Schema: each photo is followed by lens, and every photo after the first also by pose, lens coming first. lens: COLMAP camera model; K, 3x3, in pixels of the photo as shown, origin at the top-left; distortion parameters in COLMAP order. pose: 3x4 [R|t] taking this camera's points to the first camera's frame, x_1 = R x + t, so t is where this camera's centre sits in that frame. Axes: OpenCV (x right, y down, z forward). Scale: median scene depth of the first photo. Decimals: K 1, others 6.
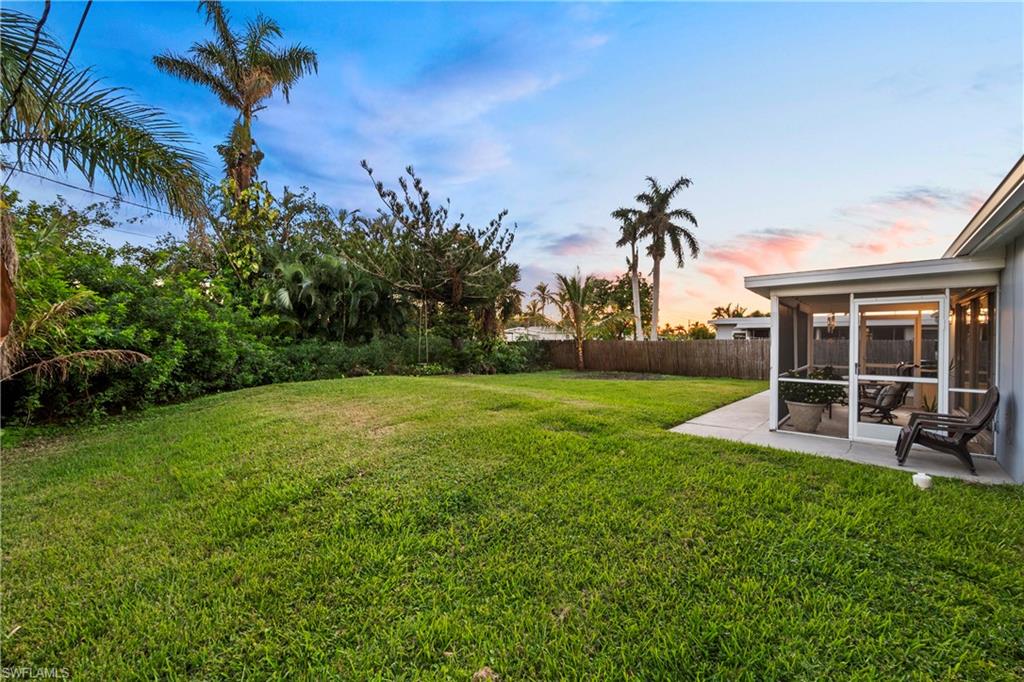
lens RADIAL K [[403.5, 0, 512.0], [0, 403.5, 341.0], [0, 0, 1]] dist [0.000758, -0.000163]
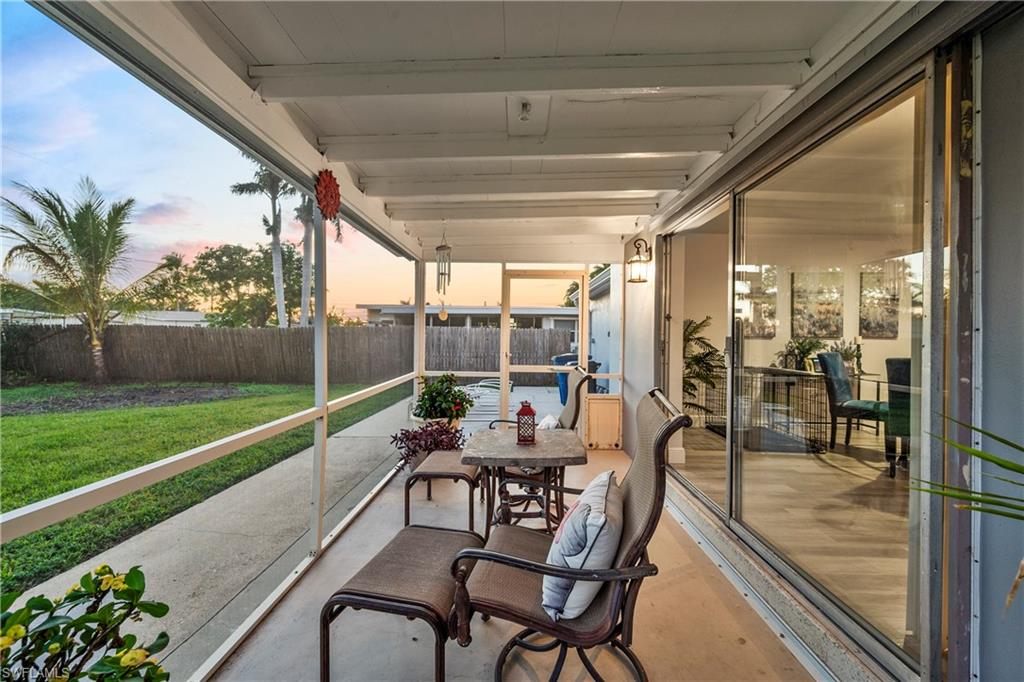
lens RADIAL K [[408.4, 0, 505.7], [0, 408.4, 335.4], [0, 0, 1]] dist [-0.000331, -0.000267]
pose [[0.763284, 0.003047, 0.646055, 0.175553], [-0.004400, 0.999990, 0.000482, 0.005549], [-0.646048, -0.003211, 0.763290, 0.198136]]
